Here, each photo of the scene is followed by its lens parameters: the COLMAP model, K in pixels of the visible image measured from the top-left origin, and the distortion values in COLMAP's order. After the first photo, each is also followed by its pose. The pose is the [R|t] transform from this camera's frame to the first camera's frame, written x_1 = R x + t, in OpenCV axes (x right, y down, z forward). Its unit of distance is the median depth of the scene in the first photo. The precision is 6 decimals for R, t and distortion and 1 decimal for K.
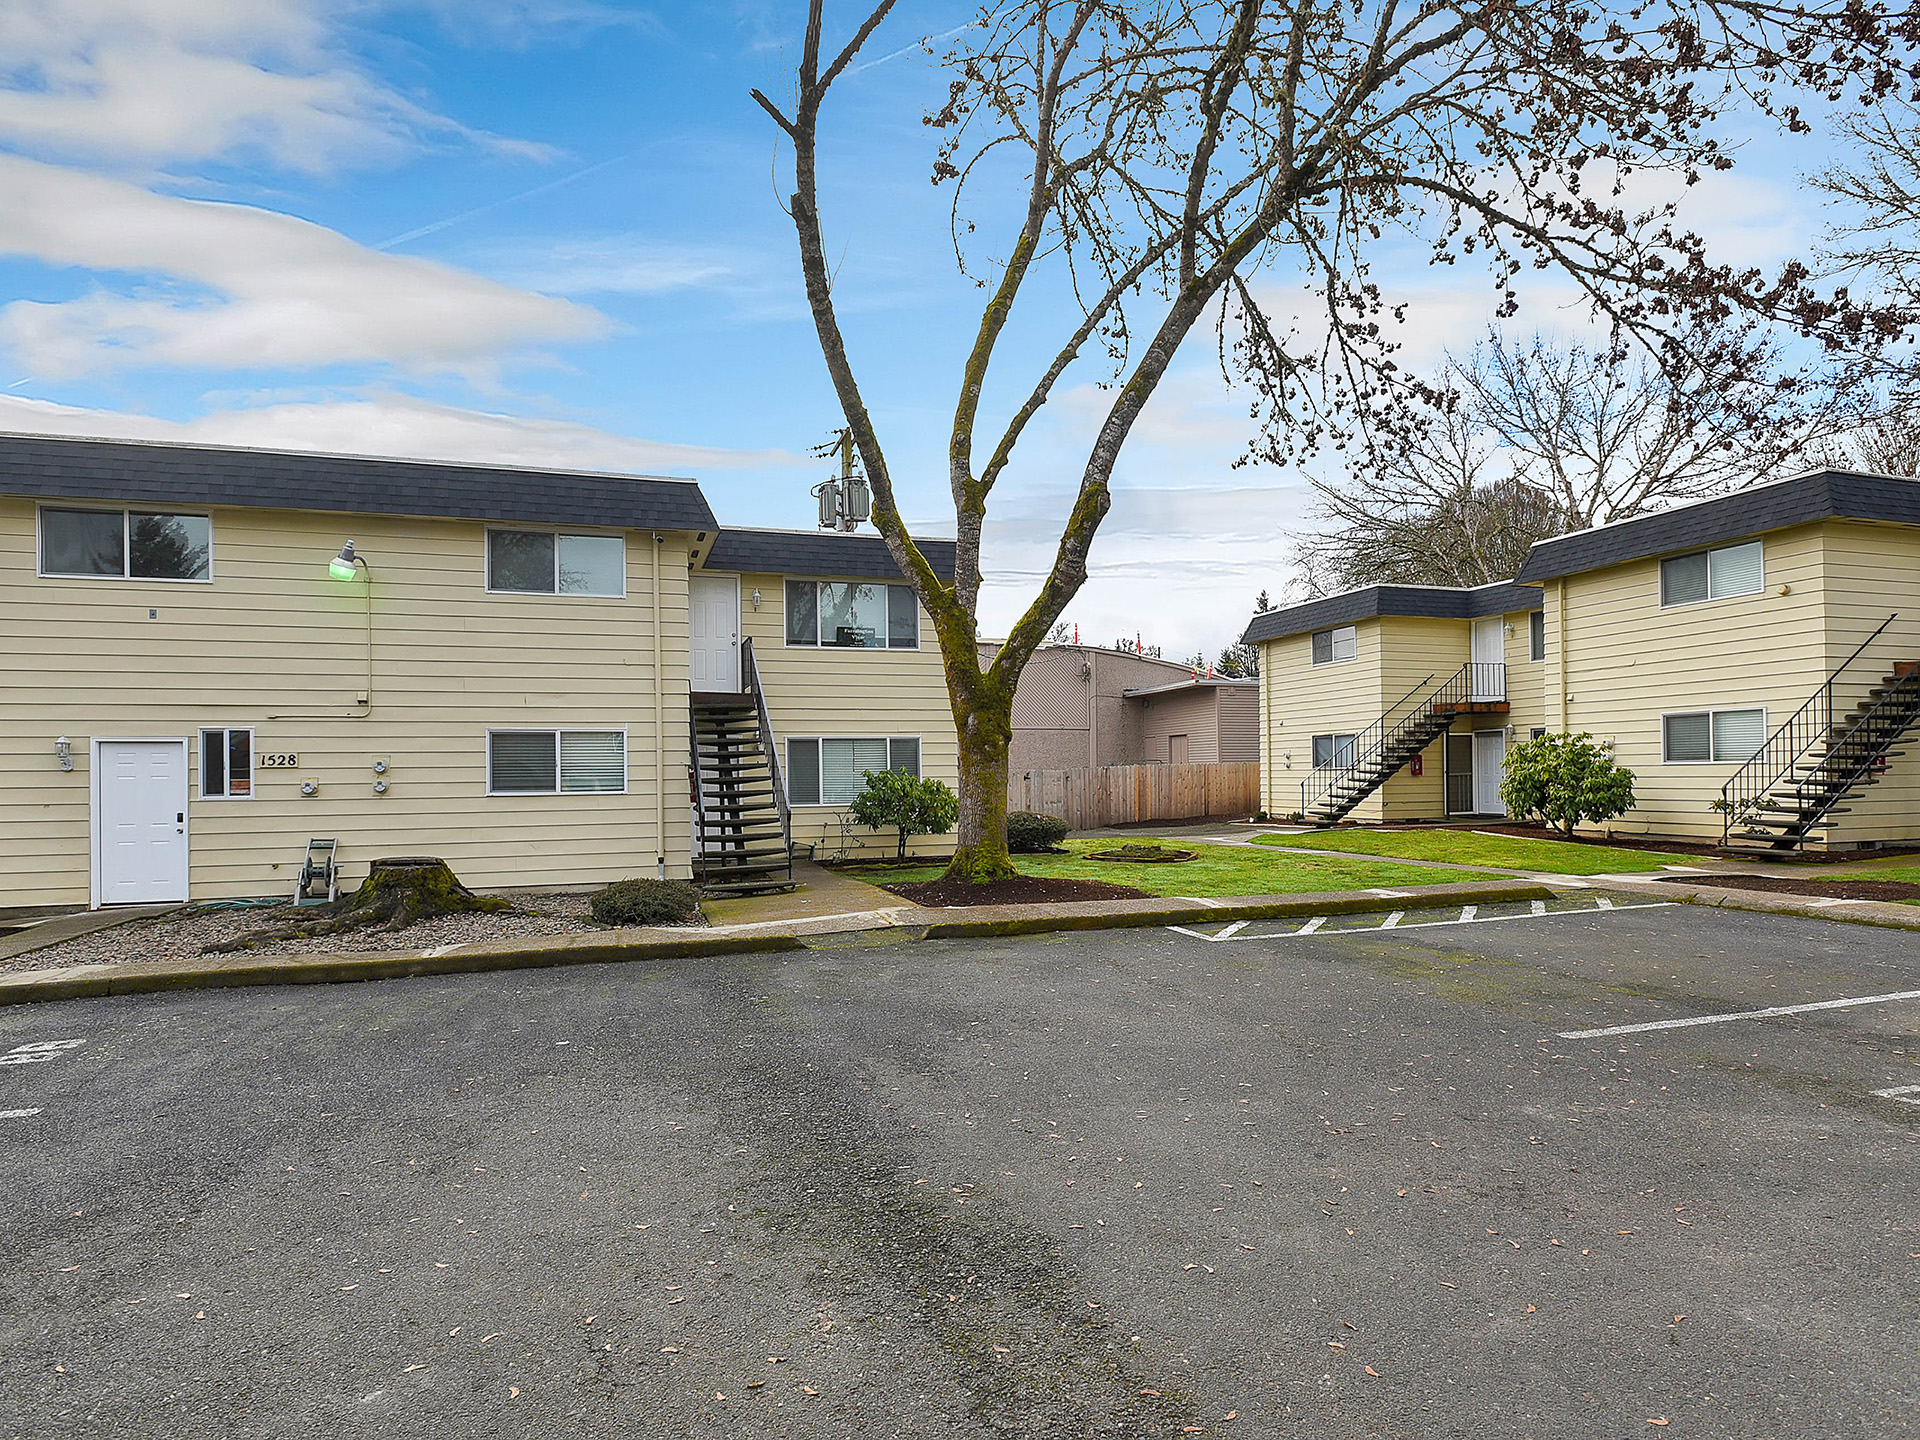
lens RADIAL K [[1072.1, 0, 969.2], [0, 1072.1, 771.9], [0, 0, 1]] dist [-0.003117, 0.003679]
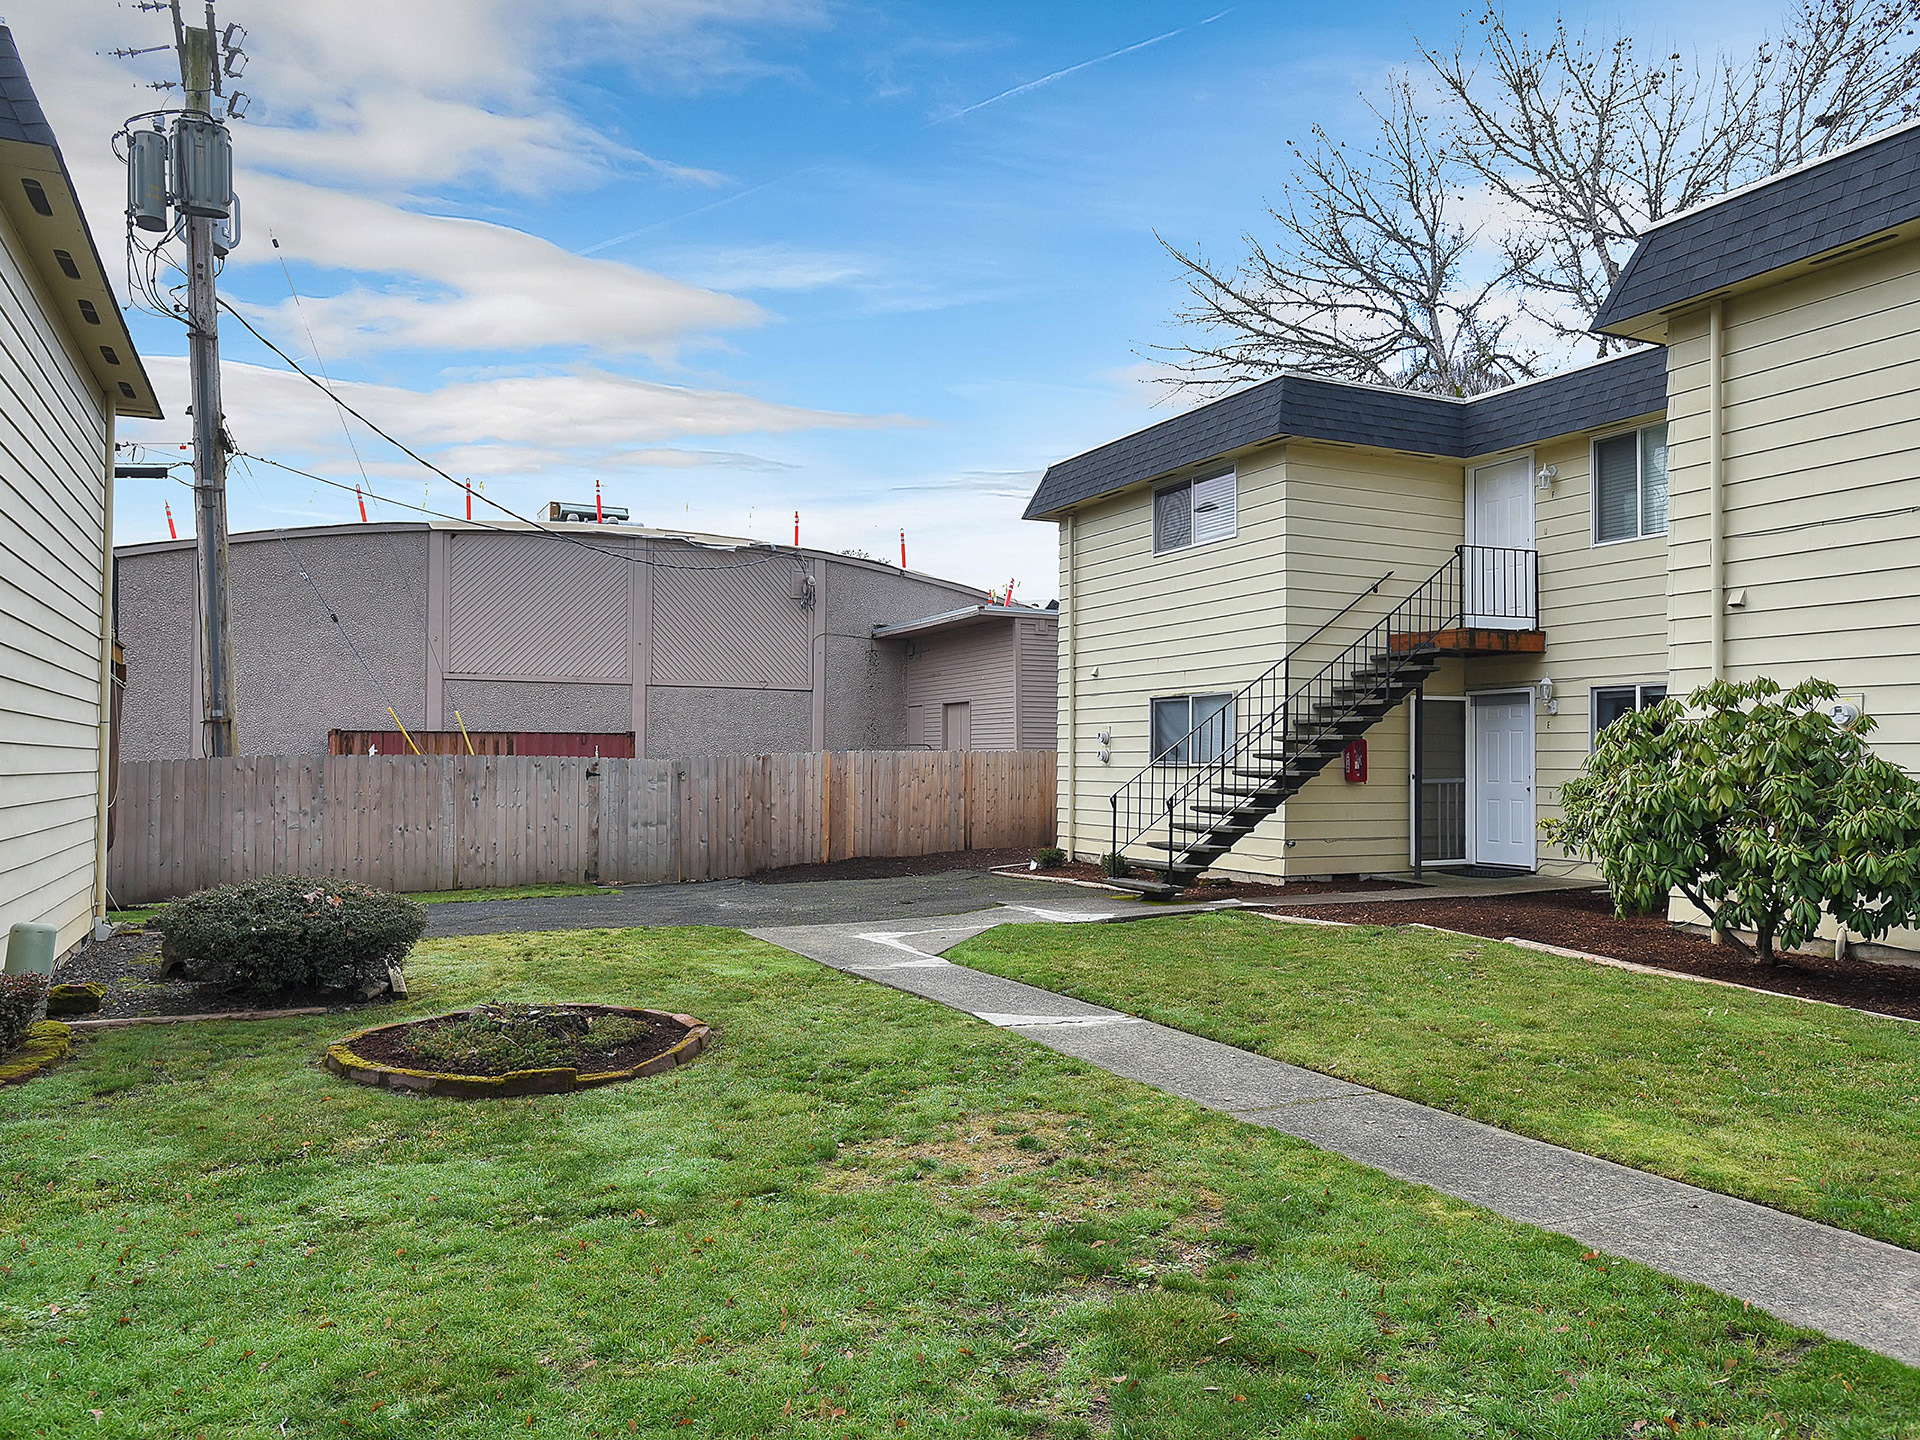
lens RADIAL K [[1387.9, 0, 960.0], [0, 1387.9, 720.0], [0, 0, 1]] dist [0.027439, -0.005268]
pose [[0.991166, 0.019983, 0.131116, 0.284849], [-0.016180, 0.999419, -0.030008, -0.005397], [-0.131640, 0.027621, 0.990913, 0.721750]]
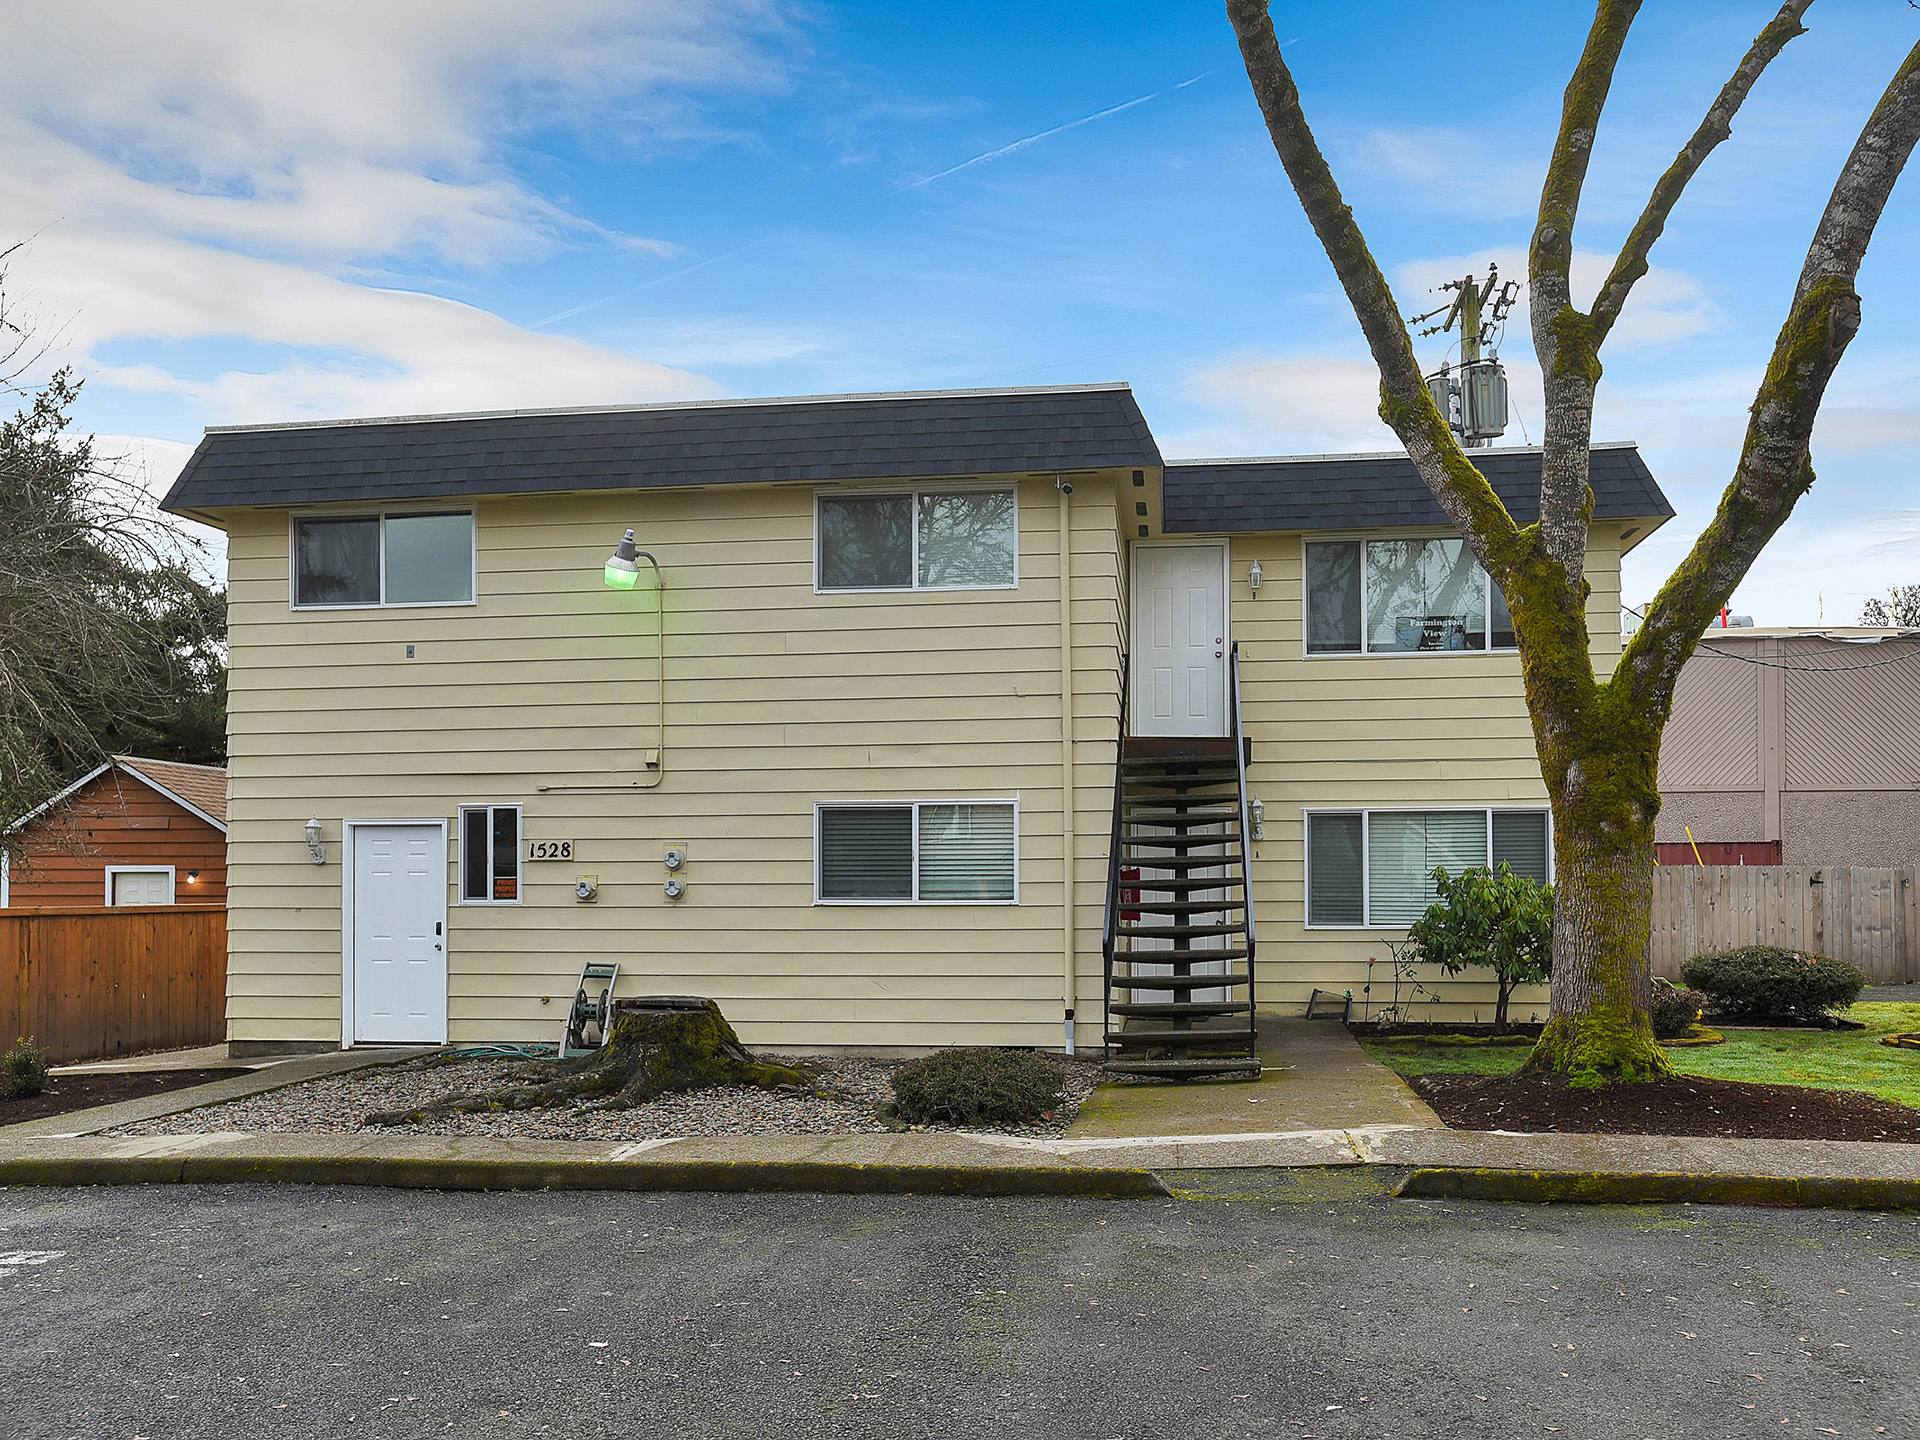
lens RADIAL K [[1689.1, 0, 964.6], [0, 1689.1, 871.3], [0, 0, 1]] dist [-0.003771, 0.021276]
pose [[0.900722, 0.005712, -0.434359, 0.077378], [-0.004276, 0.999982, 0.004285, -0.002699], [0.434376, -0.002002, 0.900730, 0.107200]]
